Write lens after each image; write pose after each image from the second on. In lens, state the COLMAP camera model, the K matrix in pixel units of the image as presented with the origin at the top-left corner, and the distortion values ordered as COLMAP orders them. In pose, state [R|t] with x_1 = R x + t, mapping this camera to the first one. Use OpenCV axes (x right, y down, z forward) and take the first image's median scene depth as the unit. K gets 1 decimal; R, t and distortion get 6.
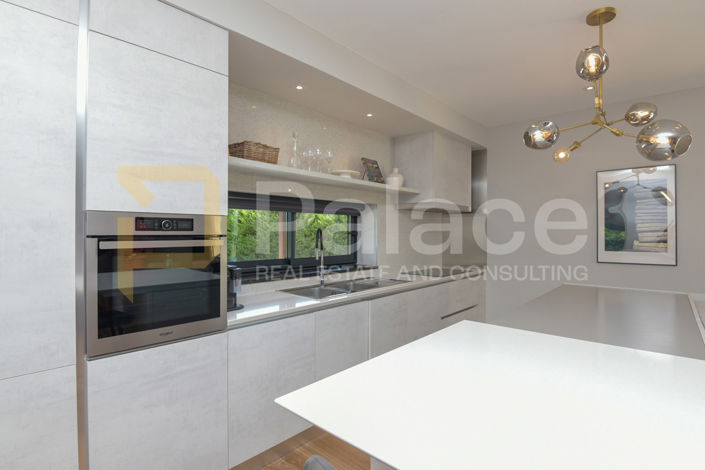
lens RADIAL K [[350.0, 0, 350.1], [0, 350.0, 226.9], [0, 0, 1]] dist [-0.028479, -0.001255]
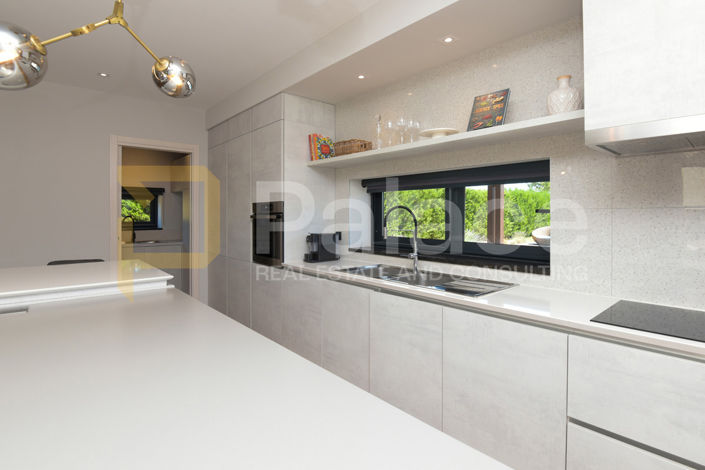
lens RADIAL K [[365.3, 0, 351.4], [0, 365.3, 216.7], [0, 0, 1]] dist [-0.001835, -0.000495]
pose [[-0.104005, 0.003903, -0.994569, 0.809018], [0.015688, 0.999874, 0.002283, 0.024677], [0.994453, -0.015365, -0.104053, 0.894007]]
